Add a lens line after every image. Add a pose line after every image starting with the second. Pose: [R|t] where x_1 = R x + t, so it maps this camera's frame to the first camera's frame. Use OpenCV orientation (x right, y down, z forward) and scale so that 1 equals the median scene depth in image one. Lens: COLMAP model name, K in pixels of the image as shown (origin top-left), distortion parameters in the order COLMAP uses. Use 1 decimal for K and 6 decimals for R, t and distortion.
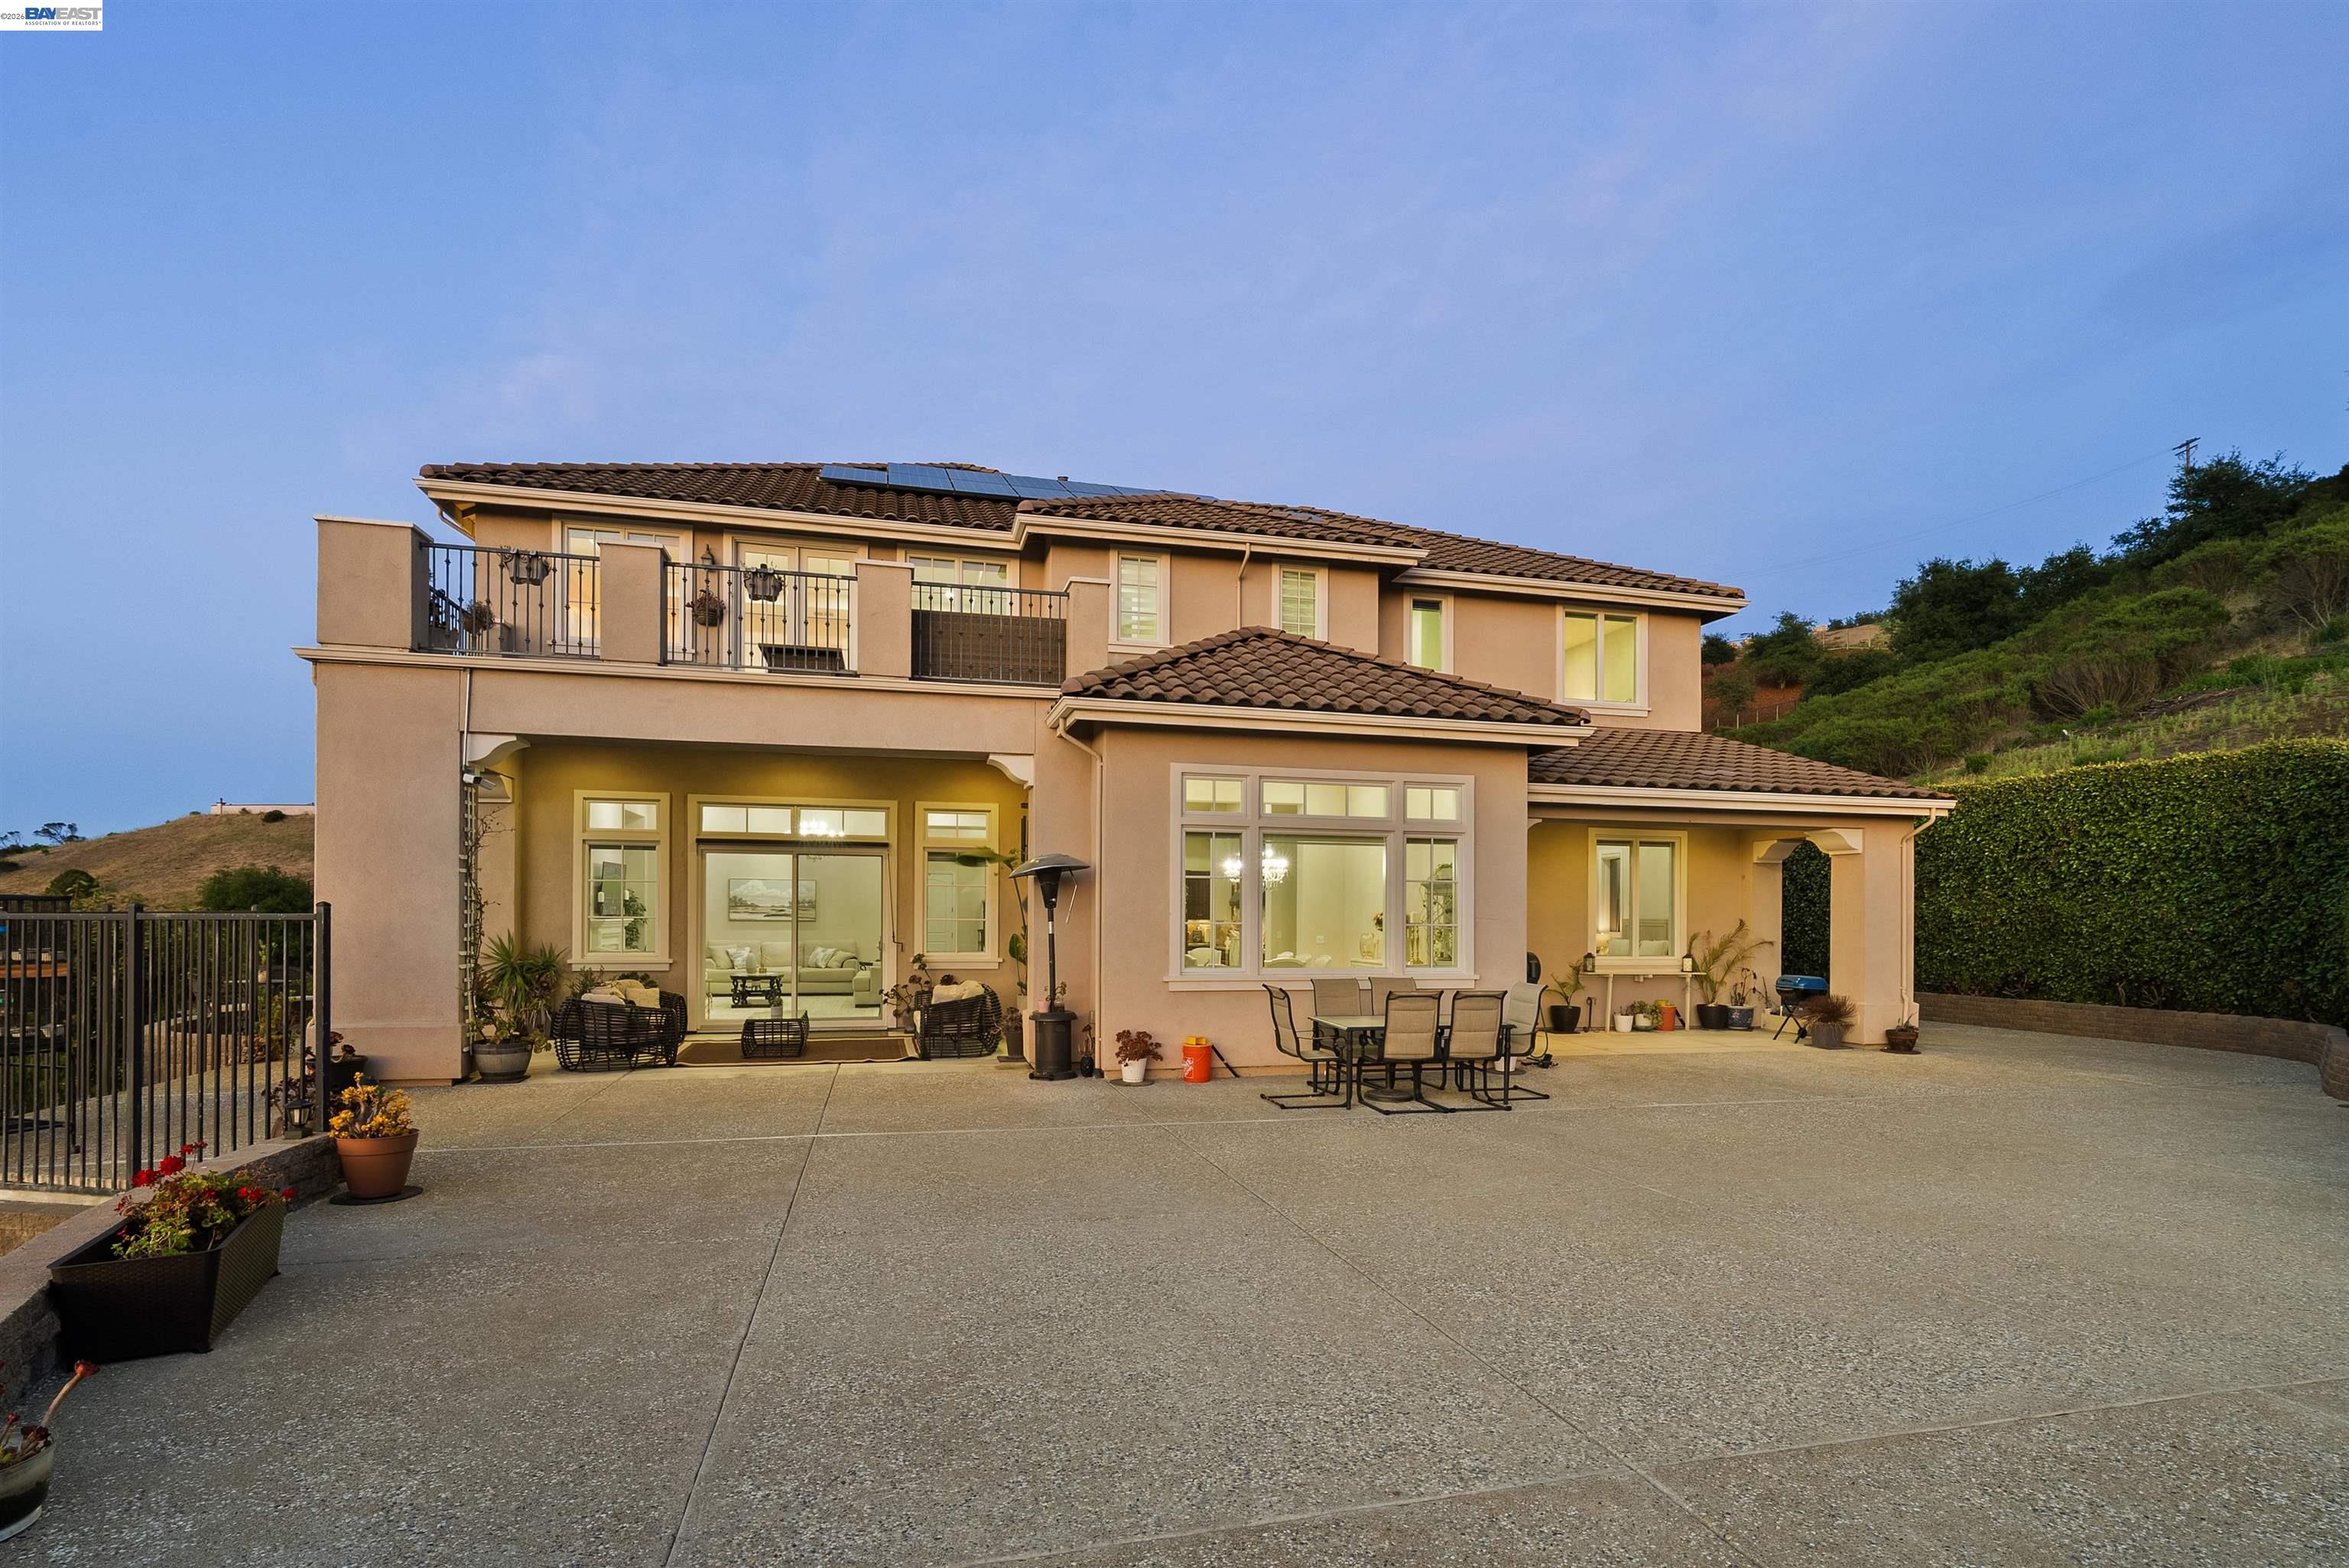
lens RADIAL K [[1116.1, 0, 1171.7], [0, 1116.1, 920.2], [0, 0, 1]] dist [-0.000493, -0.000159]
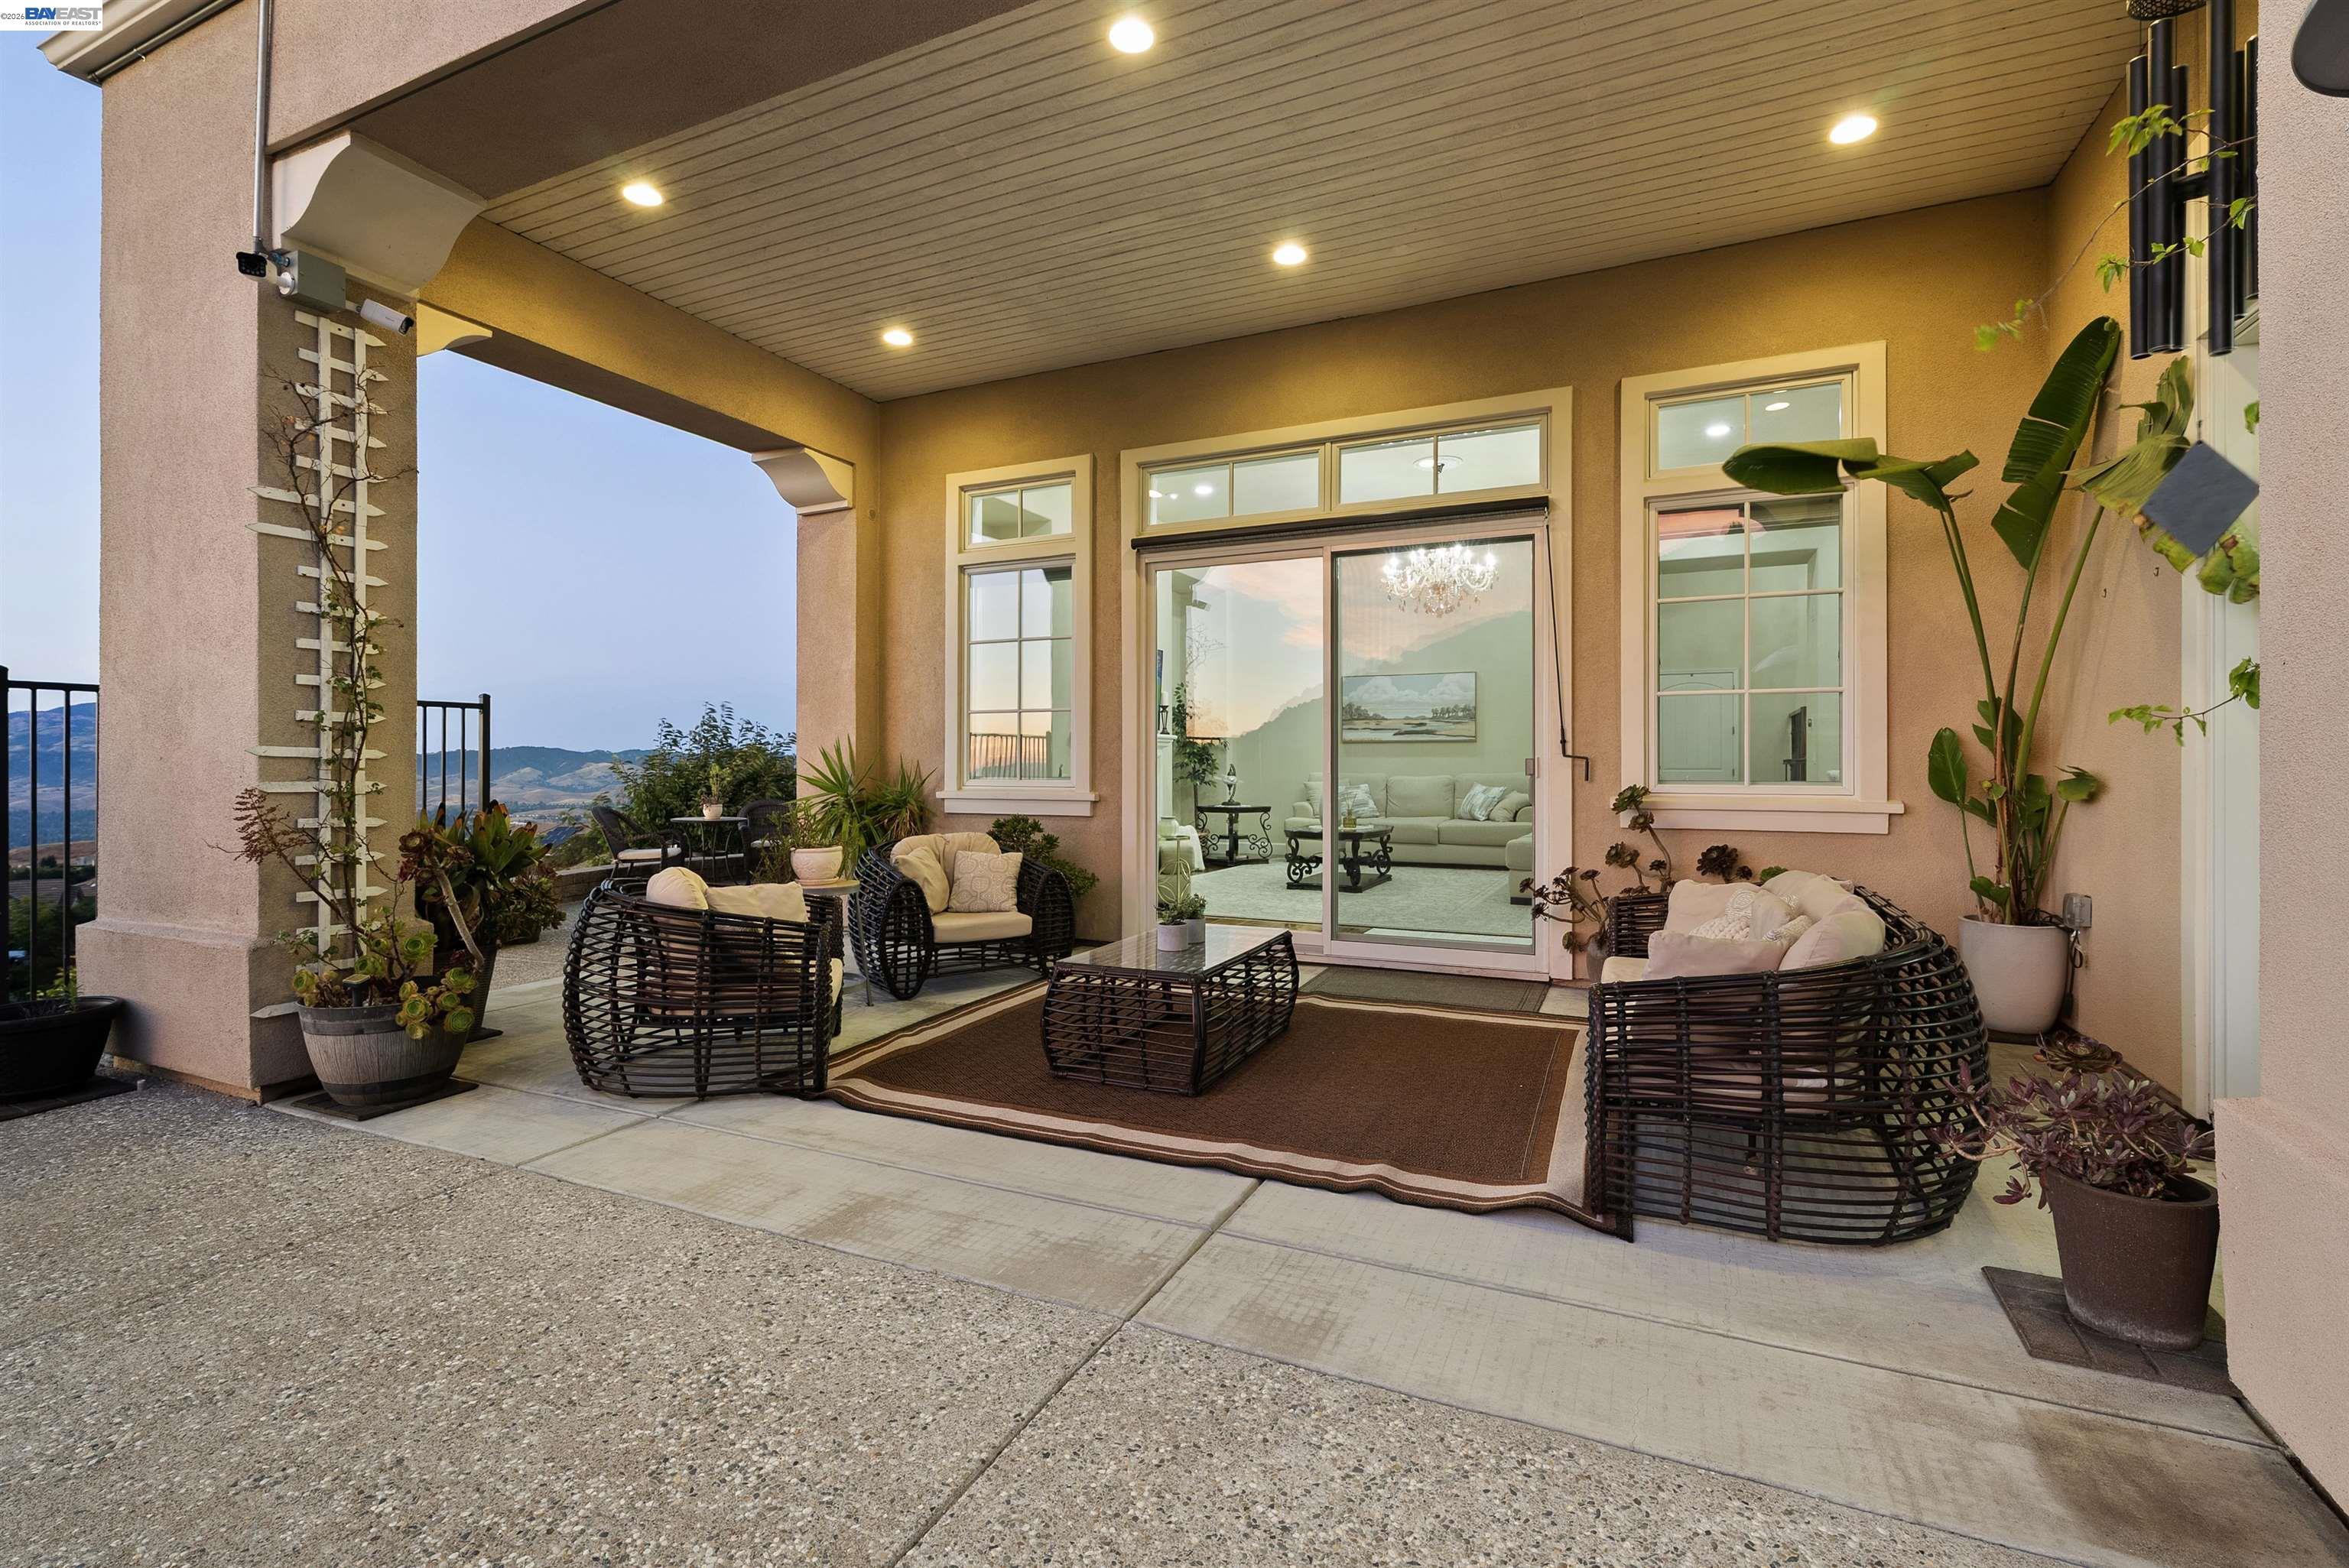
lens RADIAL K [[1042.8, 0, 1174.5], [0, 1042.8, 784.0], [0, 0, 1]] dist [0.001331, 0.000283]
pose [[0.774985, 0.000988, -0.631979, -0.130068], [0.003110, 0.999981, 0.005376, 0.027823], [0.631972, -0.006132, 0.774967, 0.656069]]
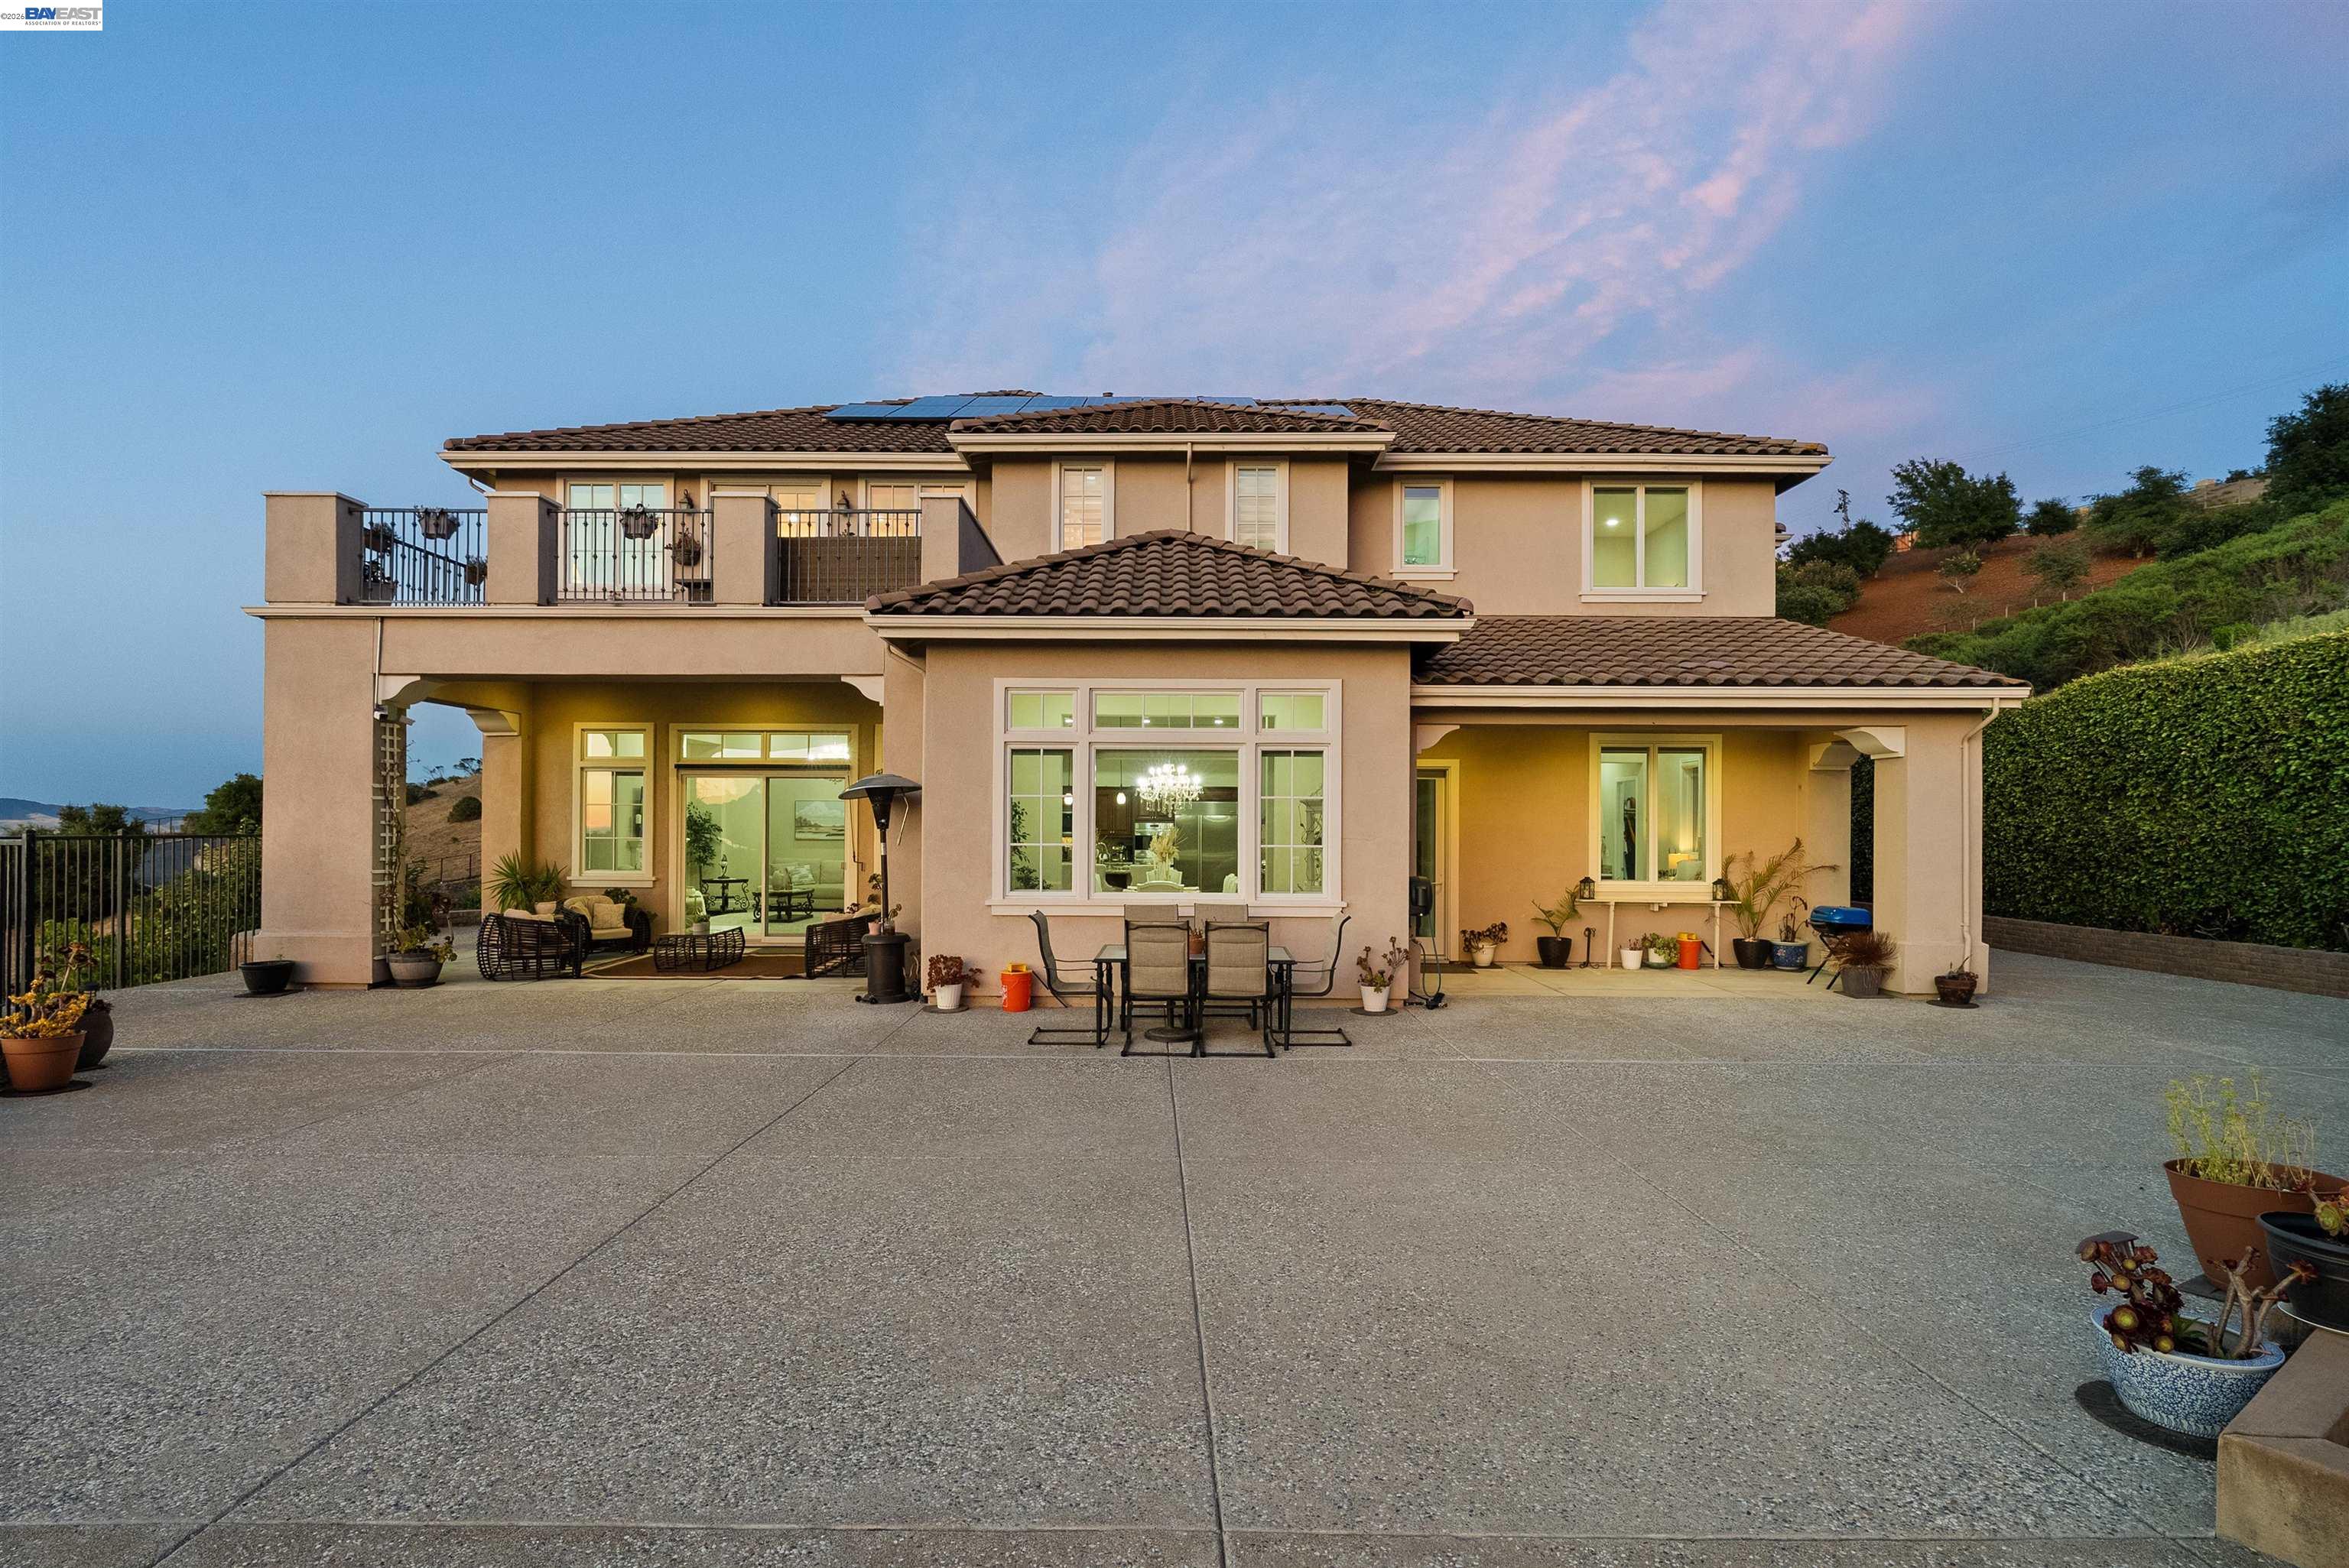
lens RADIAL K [[1108.7, 0, 1170.8], [0, 1108.7, 831.6], [0, 0, 1]] dist [0.001658, -0.000055]
pose [[0.968188, -0.002748, -0.250209, 0.296246], [0.001684, 0.999989, -0.004465, -0.003095], [0.250218, 0.003901, 0.968182, 0.086495]]
